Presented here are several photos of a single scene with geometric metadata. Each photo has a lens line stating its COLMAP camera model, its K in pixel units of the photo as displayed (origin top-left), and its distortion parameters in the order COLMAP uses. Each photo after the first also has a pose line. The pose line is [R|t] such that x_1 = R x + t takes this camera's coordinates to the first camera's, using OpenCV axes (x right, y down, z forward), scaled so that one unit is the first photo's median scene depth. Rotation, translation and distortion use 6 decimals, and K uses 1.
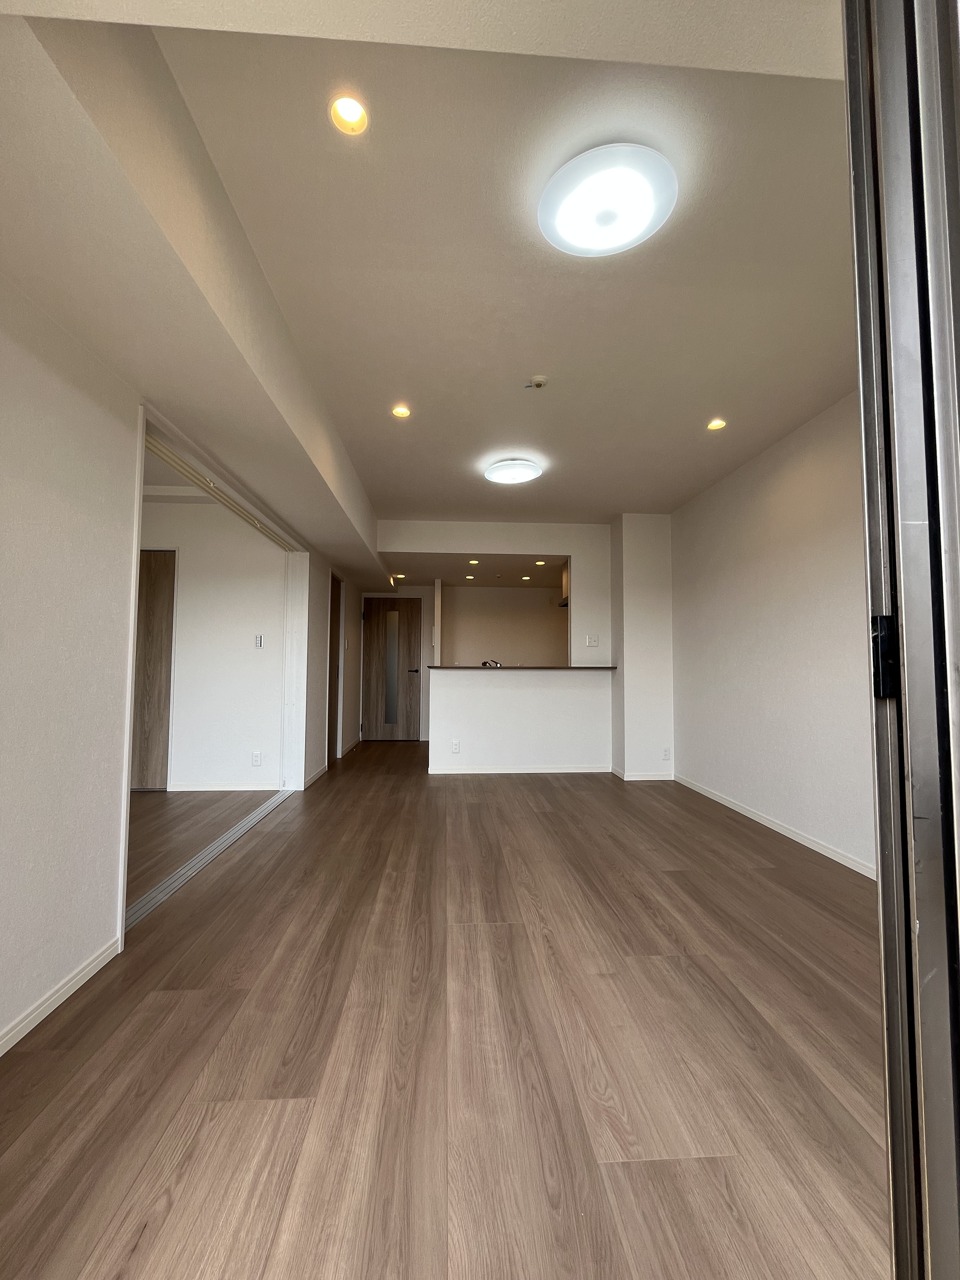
lens RADIAL K [[524.6, 0, 477.1], [0, 524.6, 637.7], [0, 0, 1]] dist [-0.000347, -0.000004]
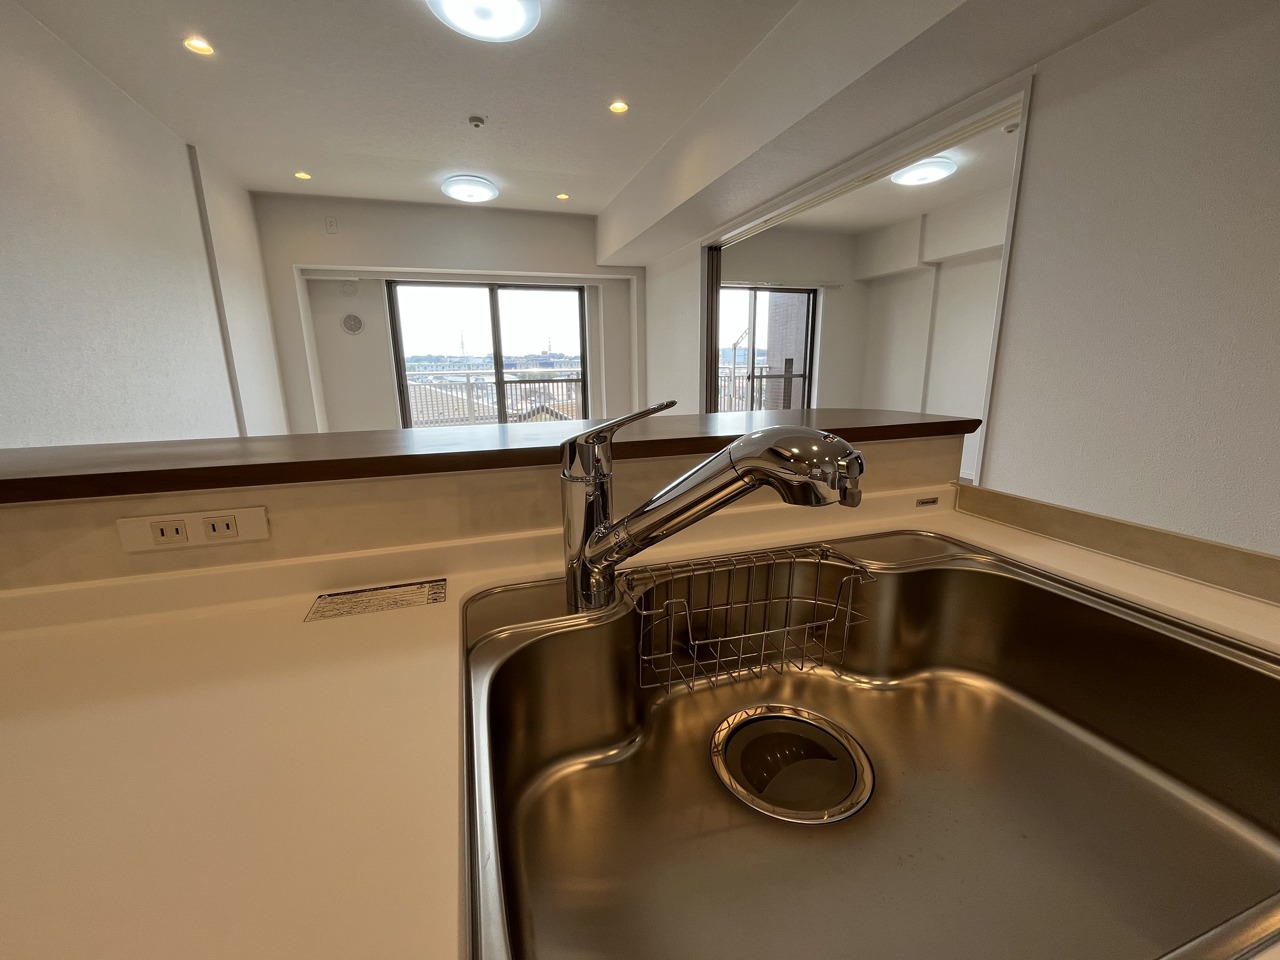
lens RADIAL K [[524.6, 0, 635.6], [0, 524.6, 480.2], [0, 0, 1]] dist [-0.000347, -0.000004]
pose [[-0.965640, 0.067731, -0.250900, 0.107217], [0.025416, 0.985425, 0.168201, 0.072178], [0.258636, 0.156045, -0.953288, 1.995826]]
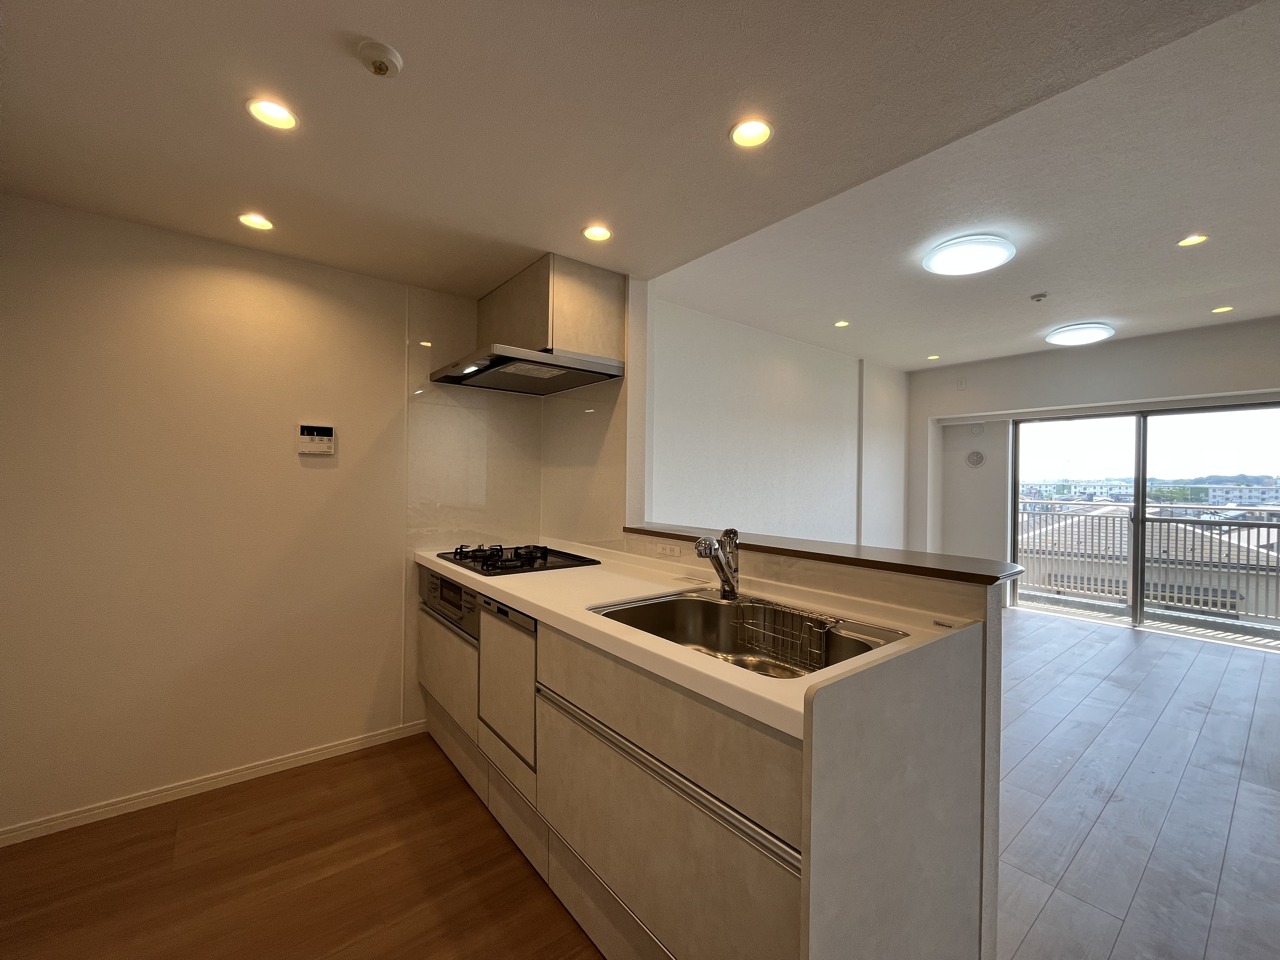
lens RADIAL K [[524.6, 0, 635.1], [0, 524.6, 482.7], [0, 0, 1]] dist [-0.000347, -0.000004]
pose [[-0.570900, -0.014736, 0.820888, -0.335102], [-0.058321, 0.998041, -0.022644, 0.046166], [-0.818946, -0.060803, -0.570641, 2.217506]]
